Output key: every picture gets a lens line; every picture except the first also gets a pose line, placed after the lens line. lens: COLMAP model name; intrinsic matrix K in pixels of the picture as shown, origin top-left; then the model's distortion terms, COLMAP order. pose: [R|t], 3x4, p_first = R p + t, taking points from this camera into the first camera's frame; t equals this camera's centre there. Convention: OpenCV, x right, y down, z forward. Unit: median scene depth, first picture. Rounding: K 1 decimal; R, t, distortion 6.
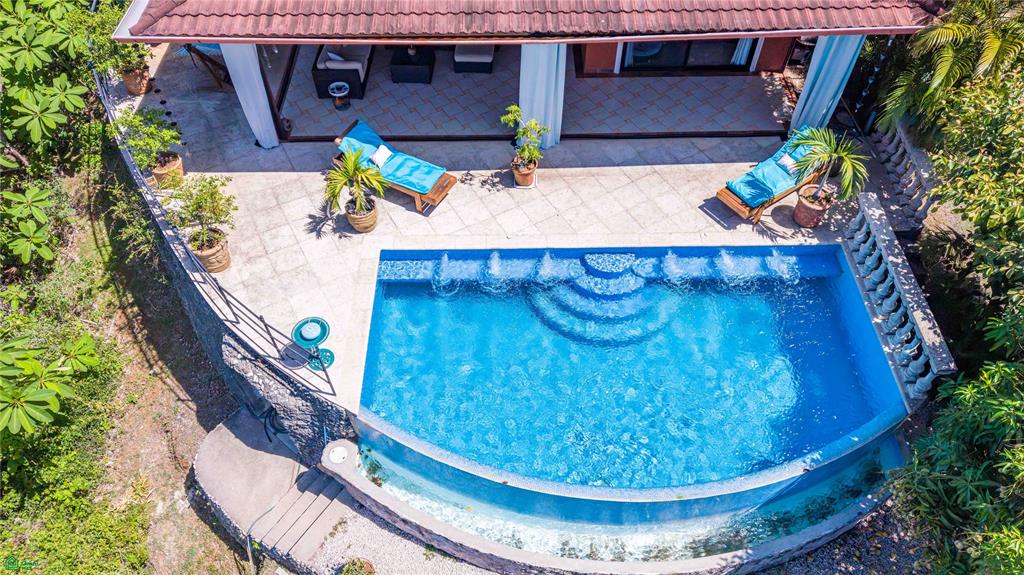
lens RADIAL K [[714.3, 0, 499.7], [0, 714.3, 272.0], [0, 0, 1]] dist [0.022270, -0.003801]
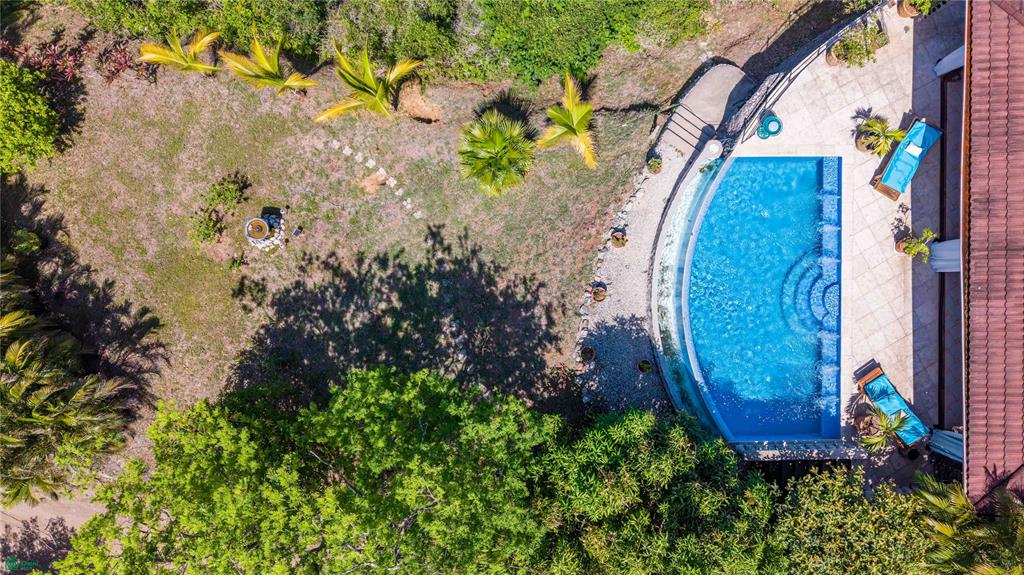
lens RADIAL K [[725.9, 0, 508.0], [0, 725.9, 293.6], [0, 0, 1]] dist [0.023178, -0.002398]
pose [[-0.004845, 0.999941, 0.009769, 0.130260], [-0.765339, -0.009996, 0.643549, -0.523518], [0.643609, -0.004358, 0.765342, -0.755508]]
